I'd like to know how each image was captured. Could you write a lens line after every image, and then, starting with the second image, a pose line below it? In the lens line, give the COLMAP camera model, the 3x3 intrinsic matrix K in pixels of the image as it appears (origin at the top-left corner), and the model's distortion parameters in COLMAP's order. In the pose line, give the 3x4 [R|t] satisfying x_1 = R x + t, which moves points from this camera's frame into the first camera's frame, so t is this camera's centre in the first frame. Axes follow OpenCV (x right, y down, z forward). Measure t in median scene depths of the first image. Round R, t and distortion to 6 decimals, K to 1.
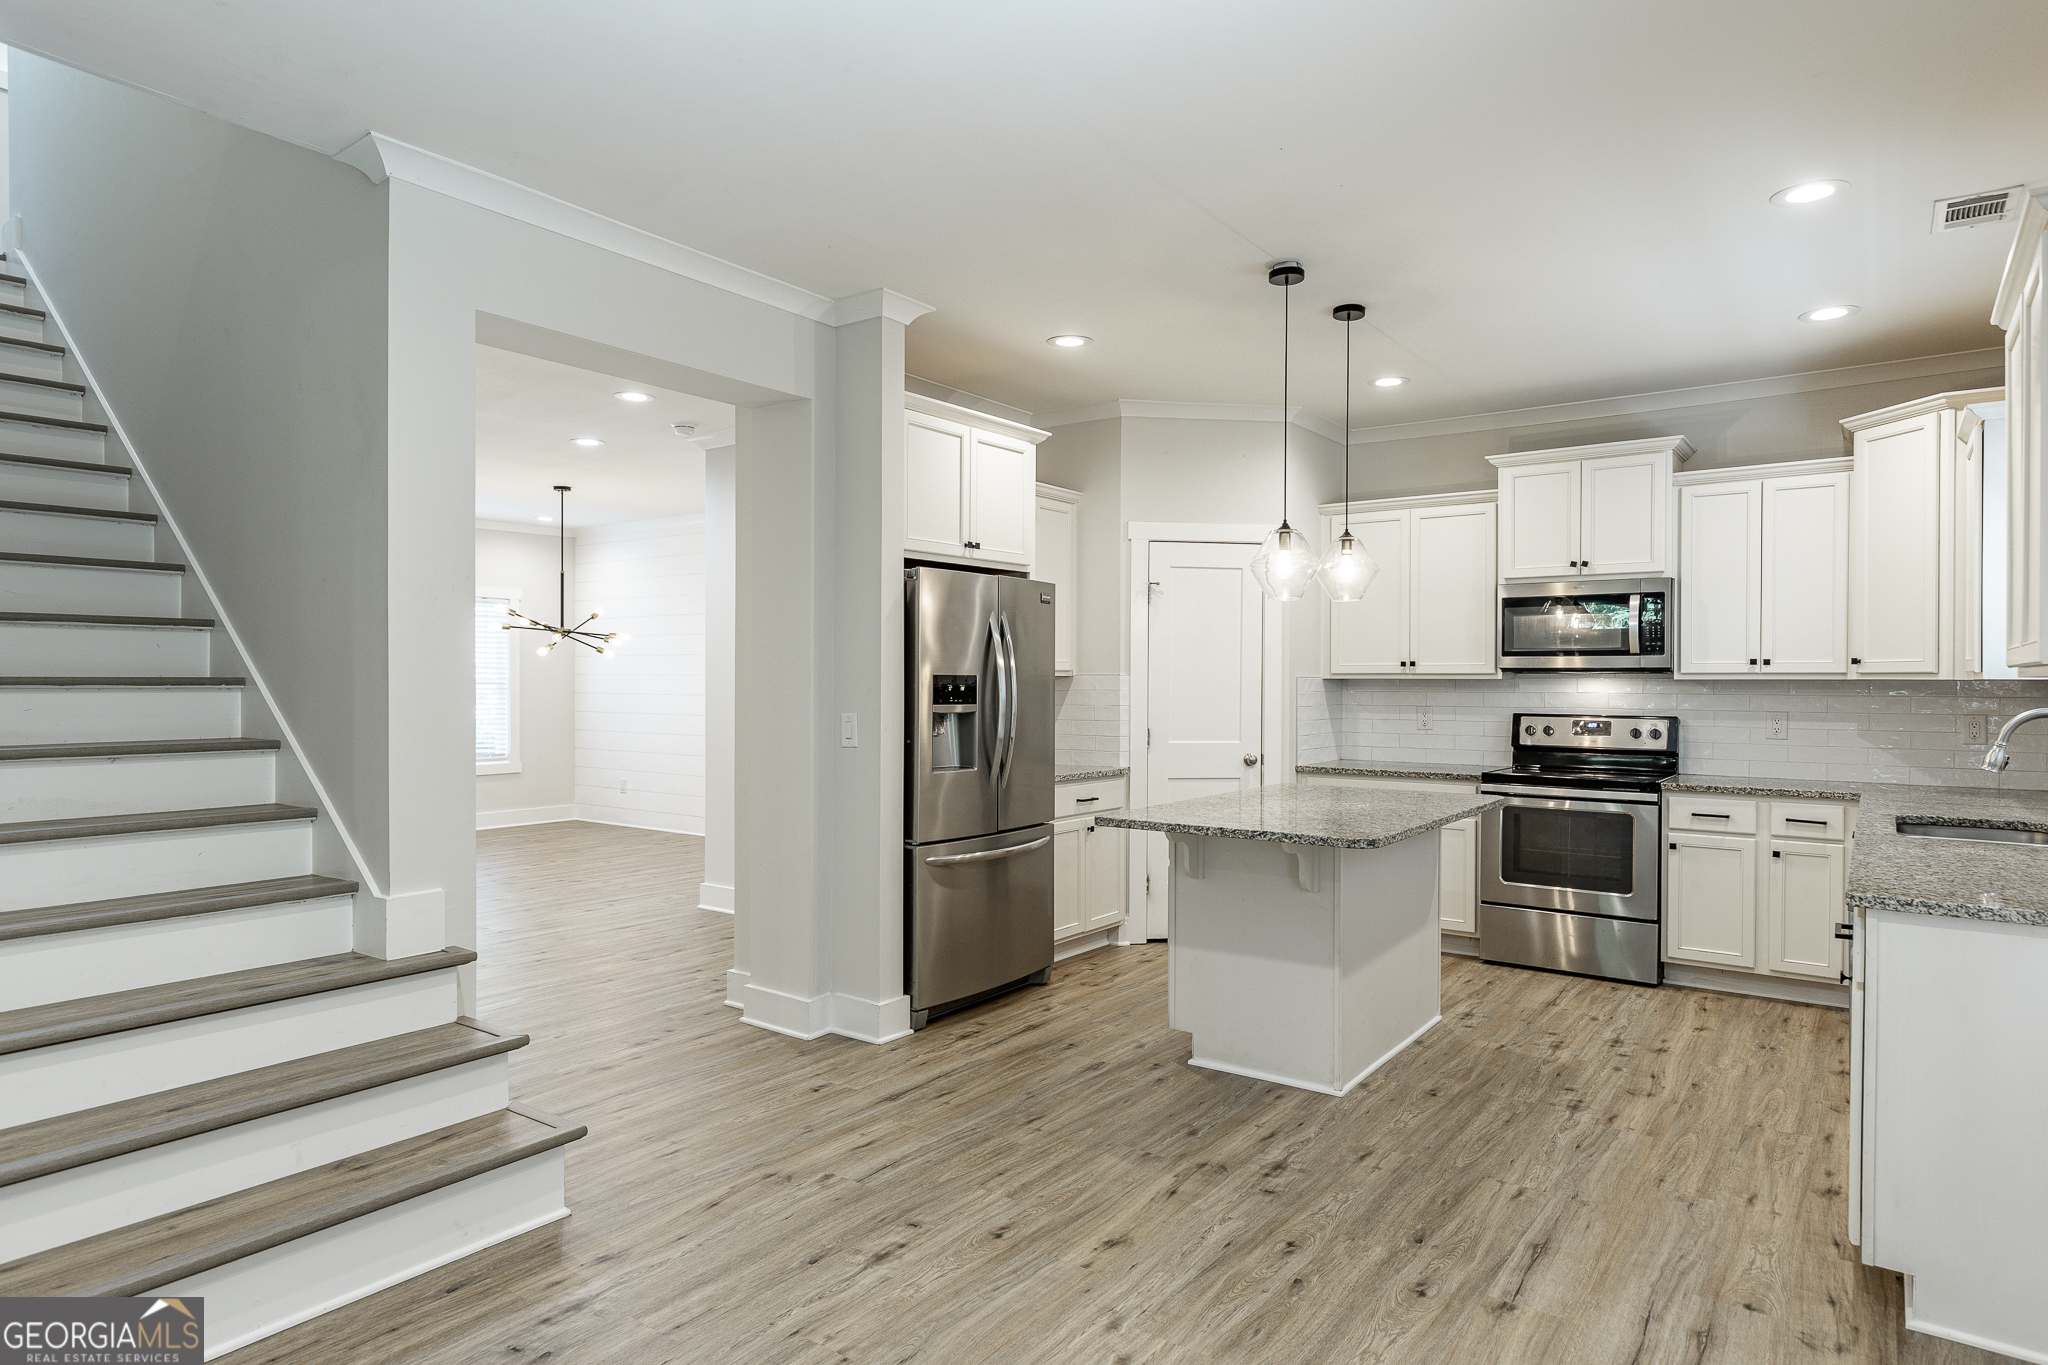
lens RADIAL K [[1155.6, 0, 1016.5], [0, 1155.6, 682.4], [0, 0, 1]] dist [-0.017767, 0.001939]
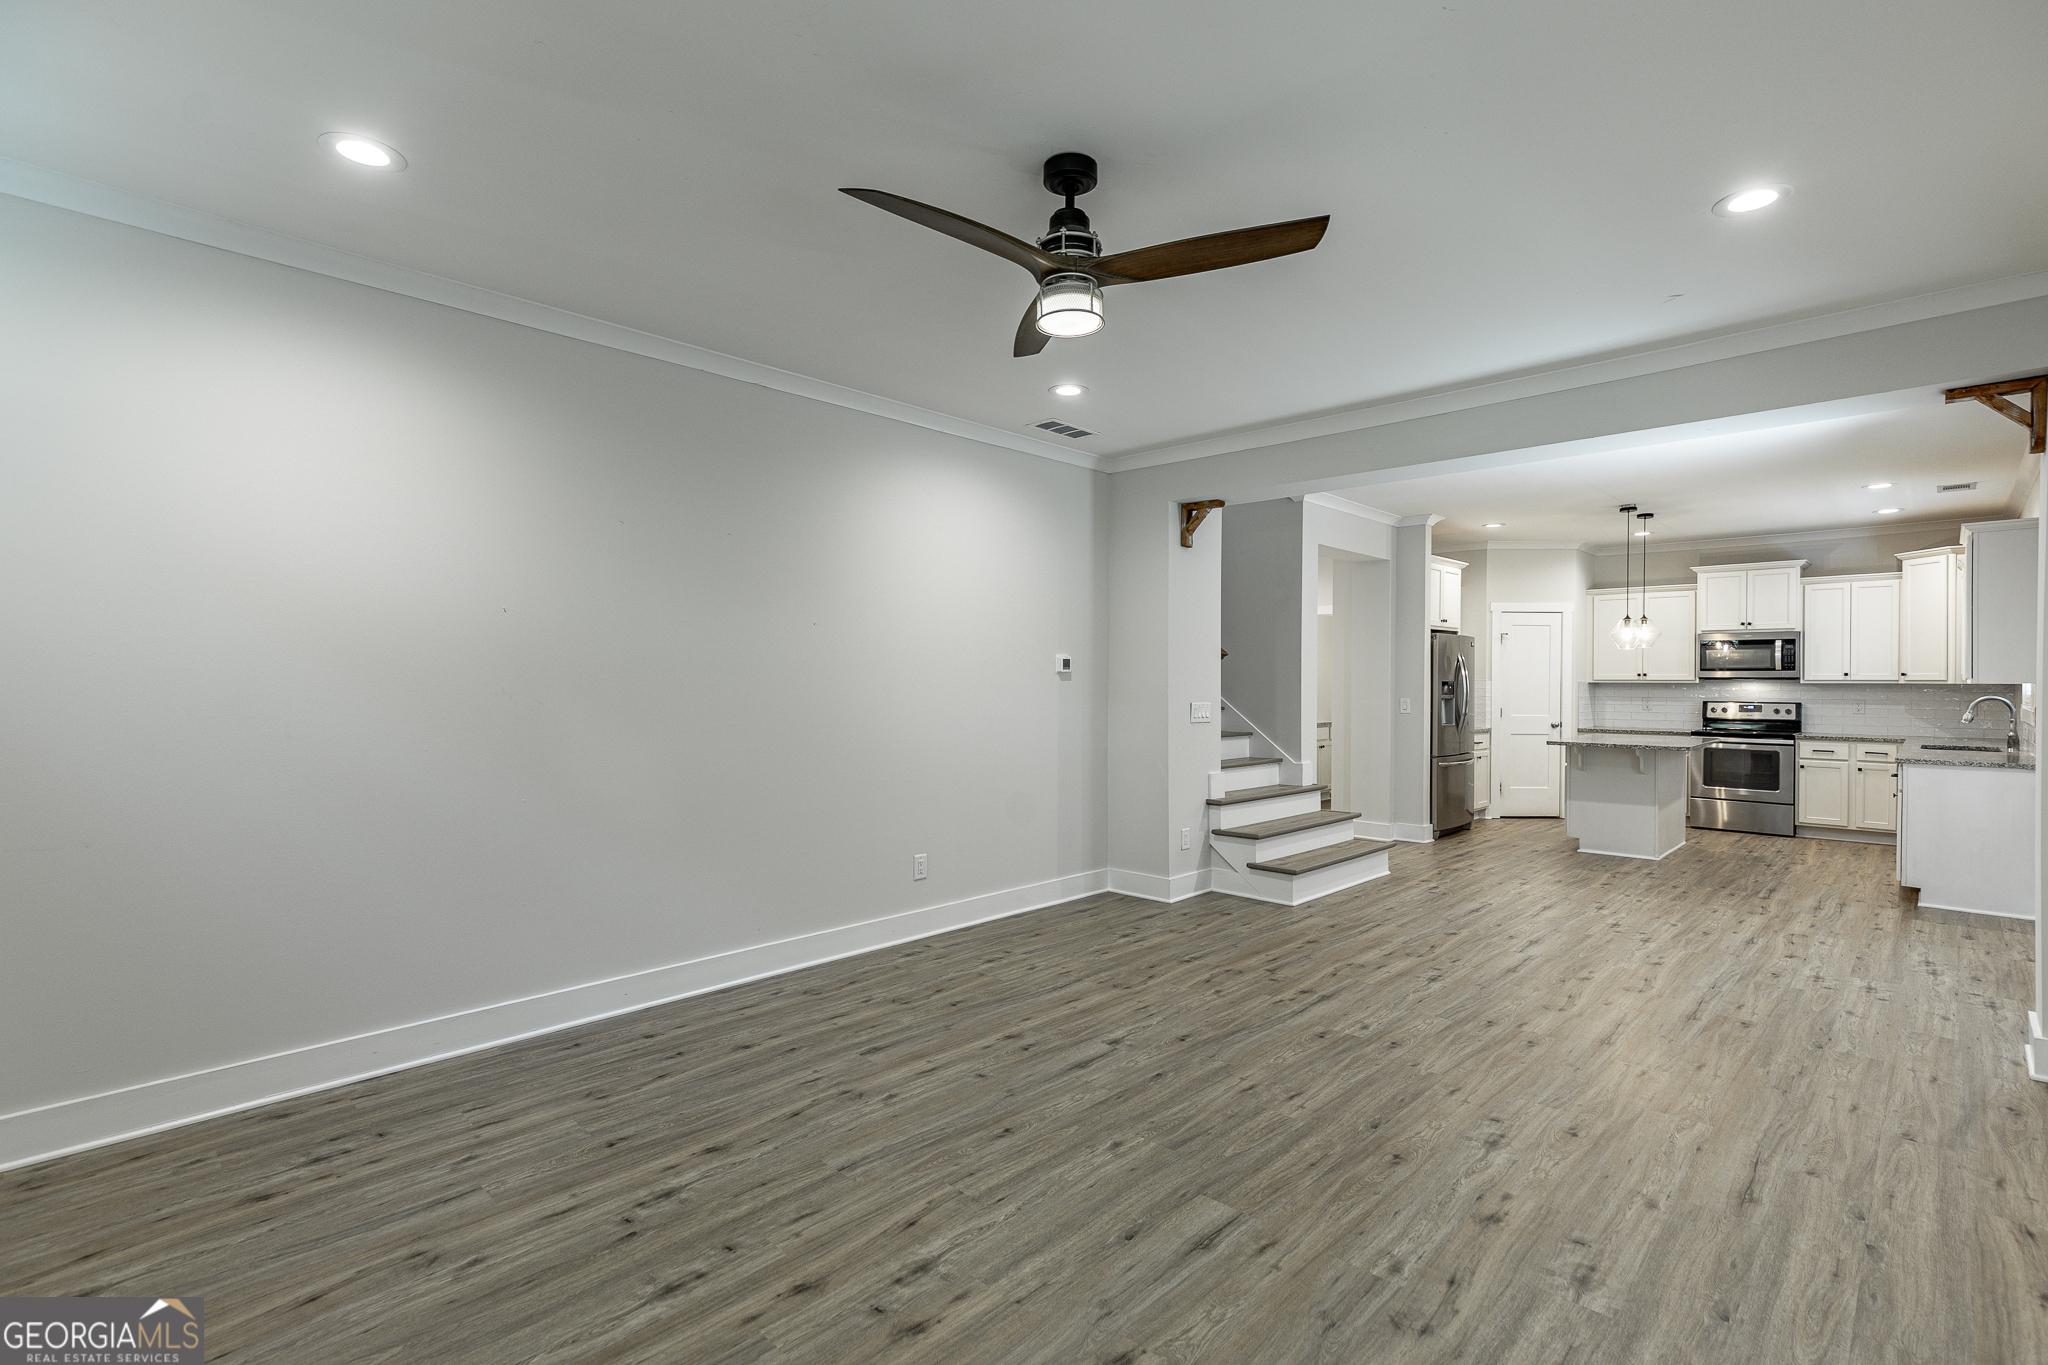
lens RADIAL K [[951.4, 0, 1036.7], [0, 951.4, 679.9], [0, 0, 1]] dist [0.008881, -0.003251]
pose [[0.993501, 0.000106, -0.113821, -0.561037], [-0.000736, 0.999985, -0.005495, 0.001713], [0.113819, 0.005544, 0.993486, -0.802373]]
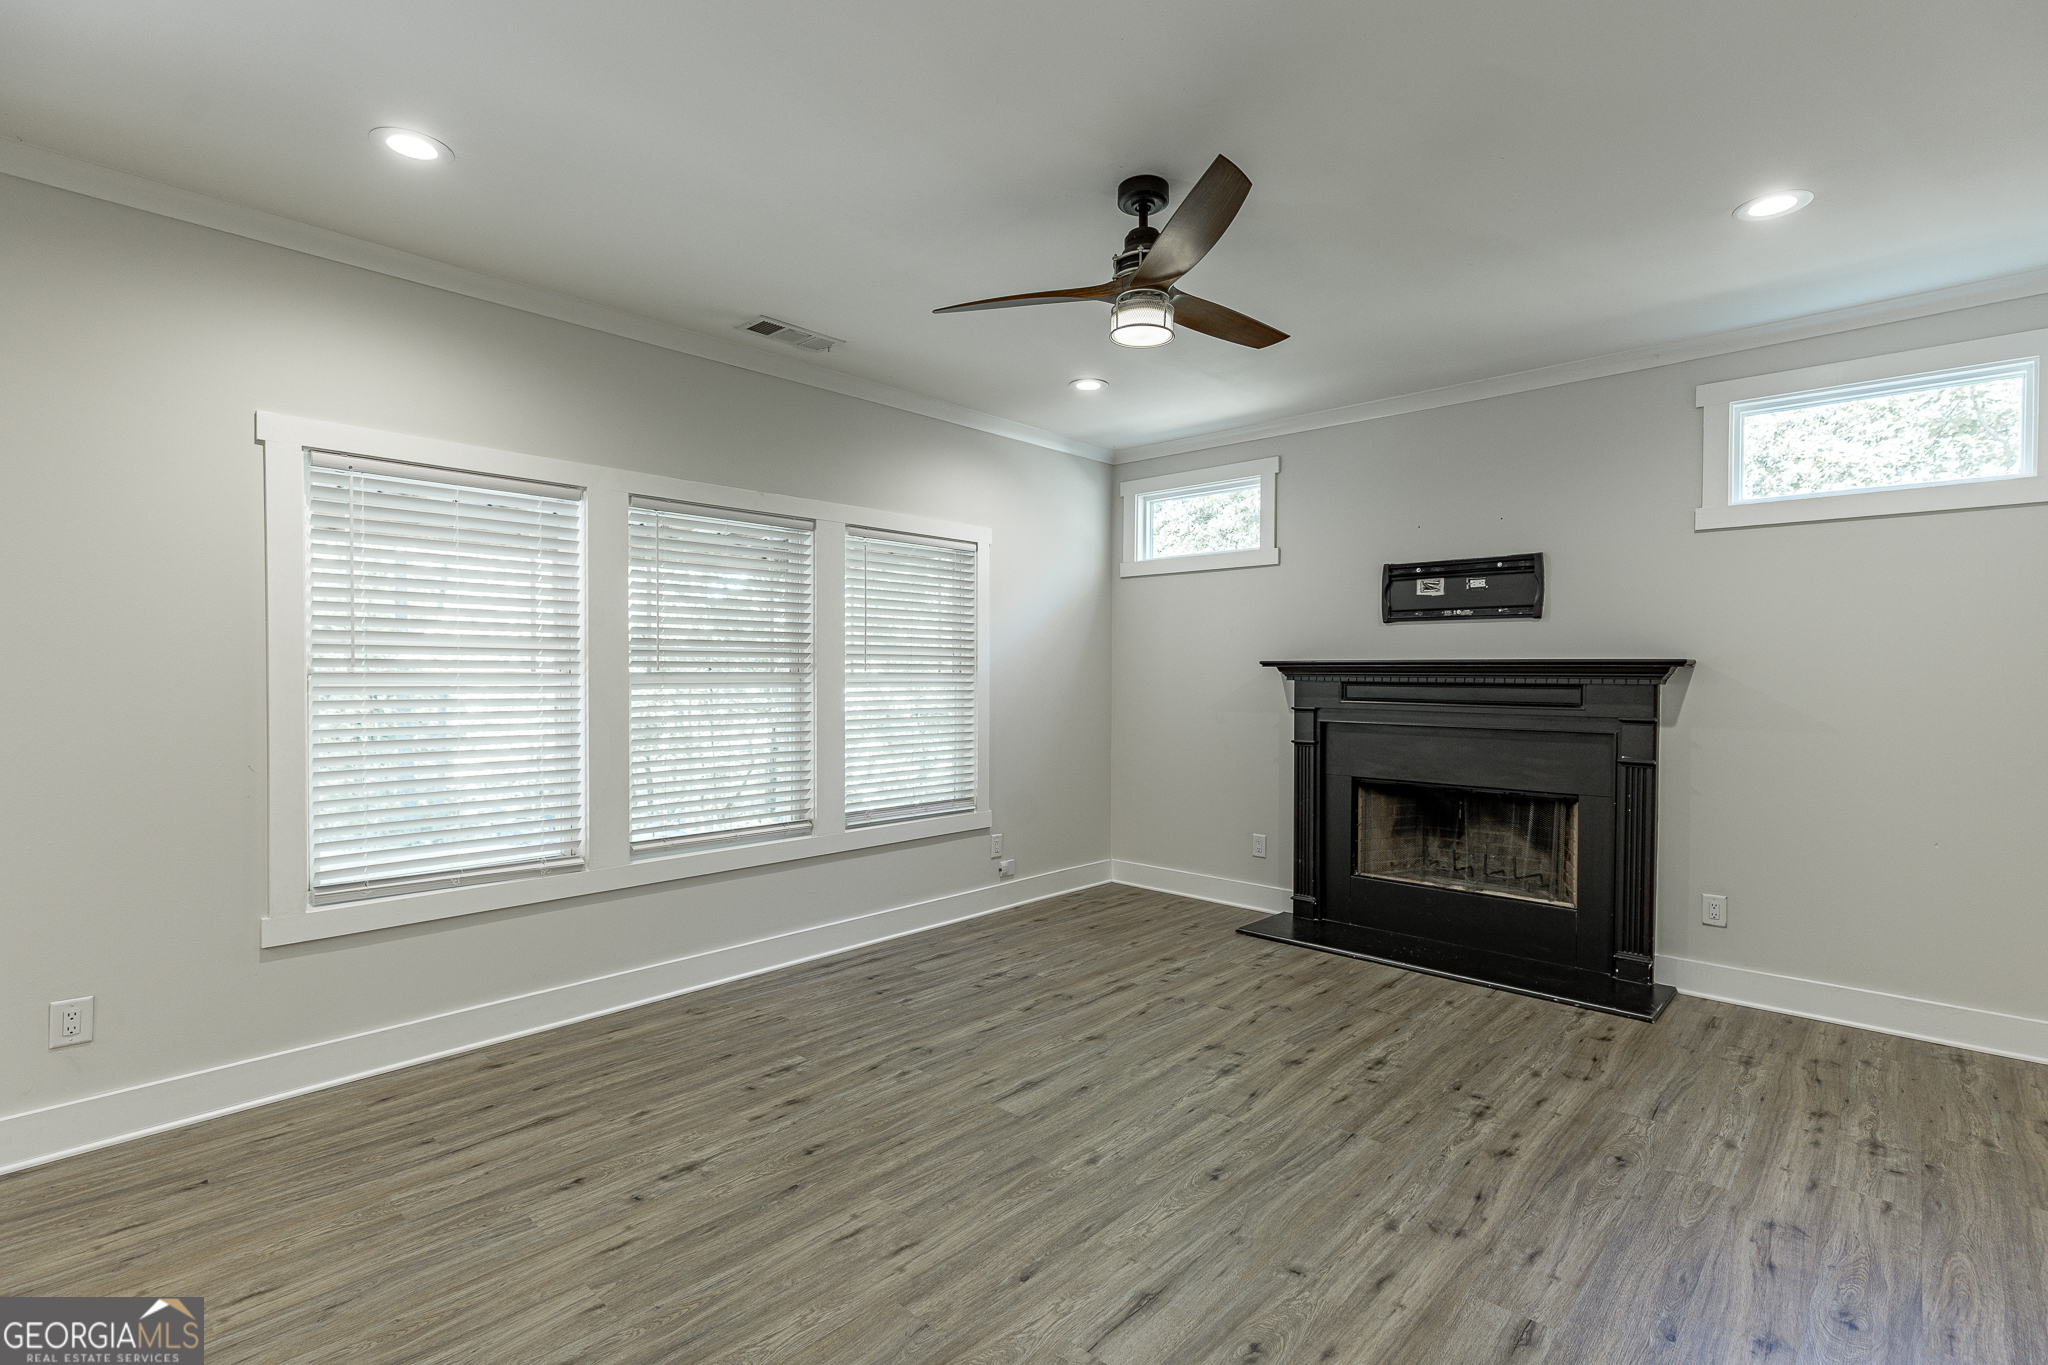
lens RADIAL K [[951.4, 0, 1036.0], [0, 951.4, 692.3], [0, 0, 1]] dist [0.008881, -0.003251]
pose [[-0.994981, -0.006841, 0.099833, -0.597229], [-0.004293, 0.999660, 0.025715, -0.003158], [-0.099975, 0.025157, -0.994672, 0.261560]]
